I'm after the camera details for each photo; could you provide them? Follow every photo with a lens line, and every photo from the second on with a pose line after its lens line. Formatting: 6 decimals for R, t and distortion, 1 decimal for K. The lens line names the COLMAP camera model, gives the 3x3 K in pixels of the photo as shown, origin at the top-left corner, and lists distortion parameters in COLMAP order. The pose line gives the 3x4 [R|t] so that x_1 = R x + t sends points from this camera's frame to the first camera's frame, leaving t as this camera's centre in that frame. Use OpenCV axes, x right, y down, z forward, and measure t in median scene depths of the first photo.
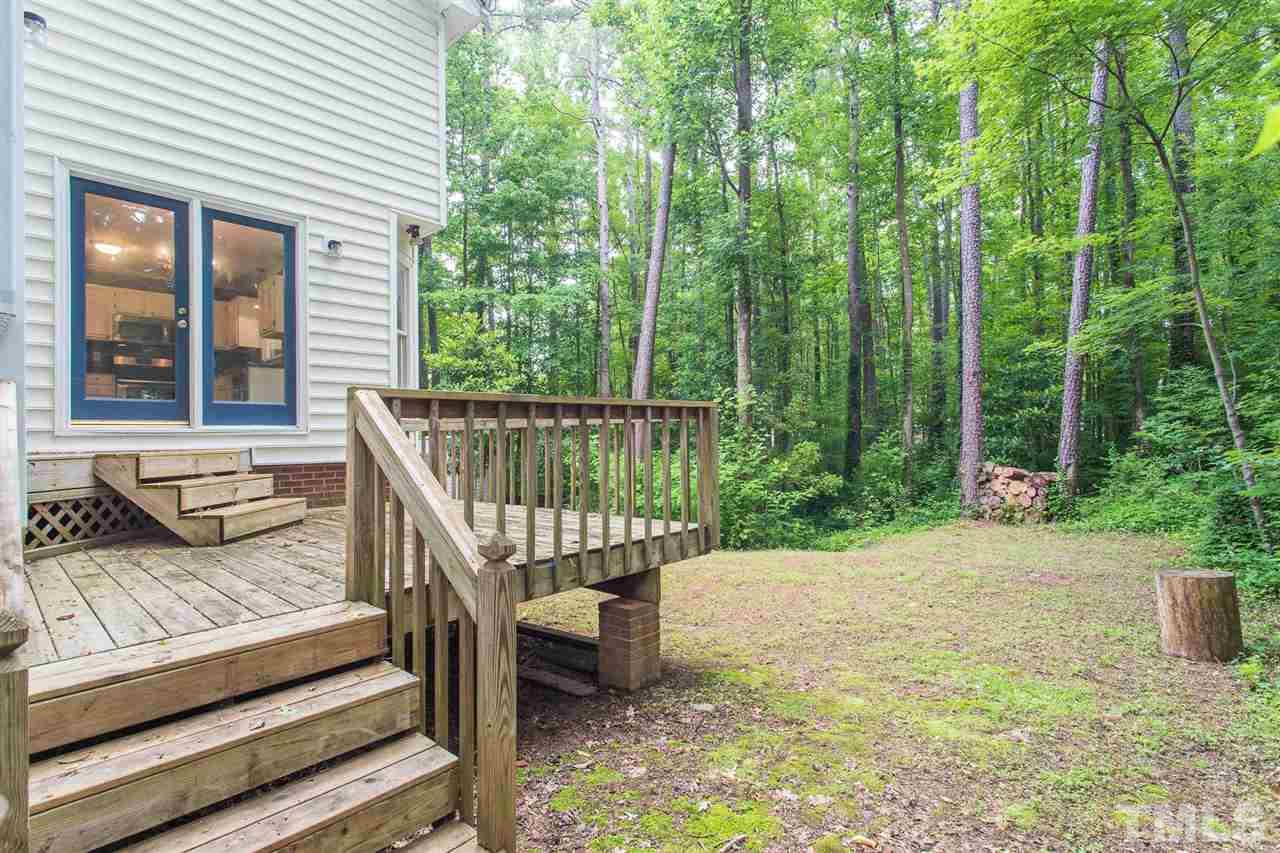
lens RADIAL K [[613.0, 0, 642.7], [0, 613.0, 428.9], [0, 0, 1]] dist [-0.001001, 0.000247]
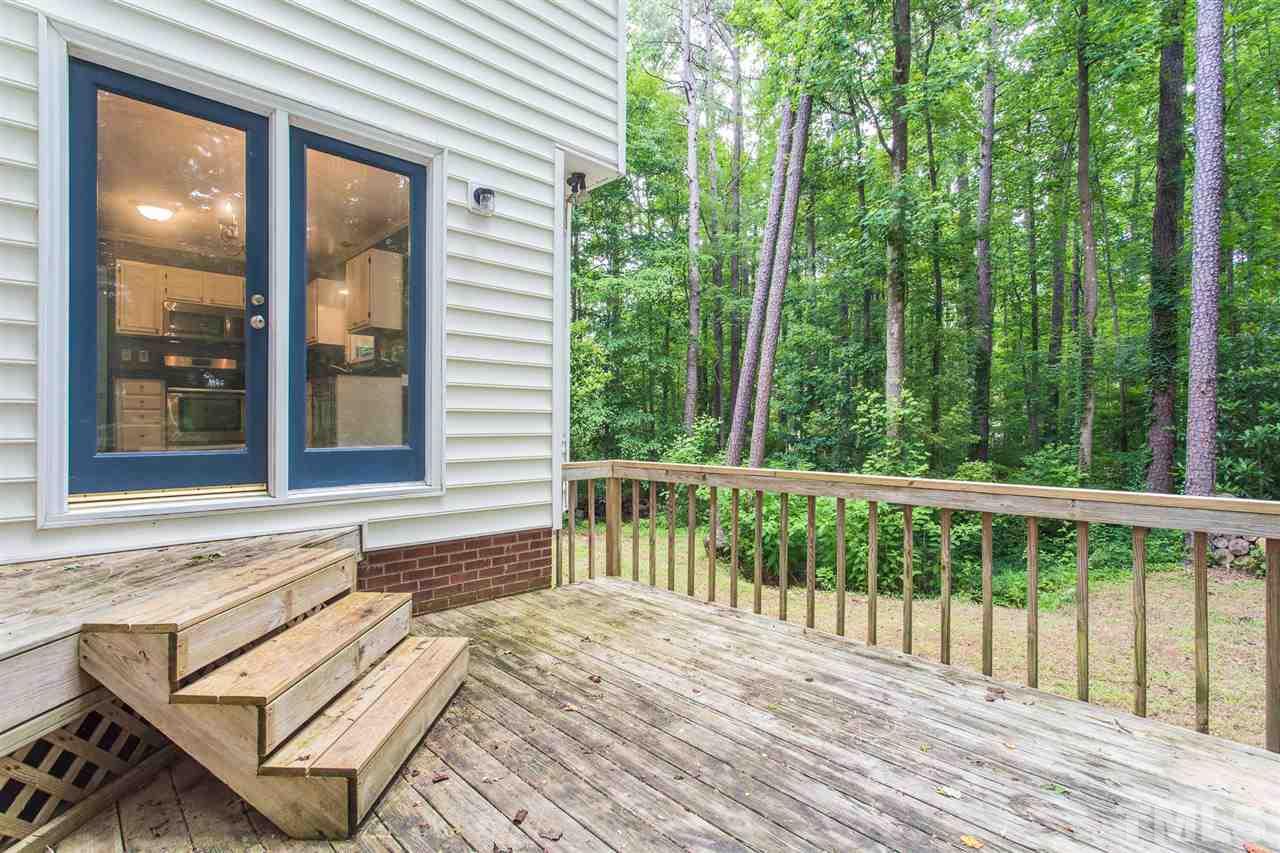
lens RADIAL K [[613.0, 0, 637.7], [0, 613.0, 424.5], [0, 0, 1]] dist [-0.001001, 0.000247]
pose [[0.997405, 0.018229, -0.069645, -0.301193], [-0.017211, 0.999737, 0.015183, -0.077187], [0.069904, -0.013945, 0.997456, 0.381678]]
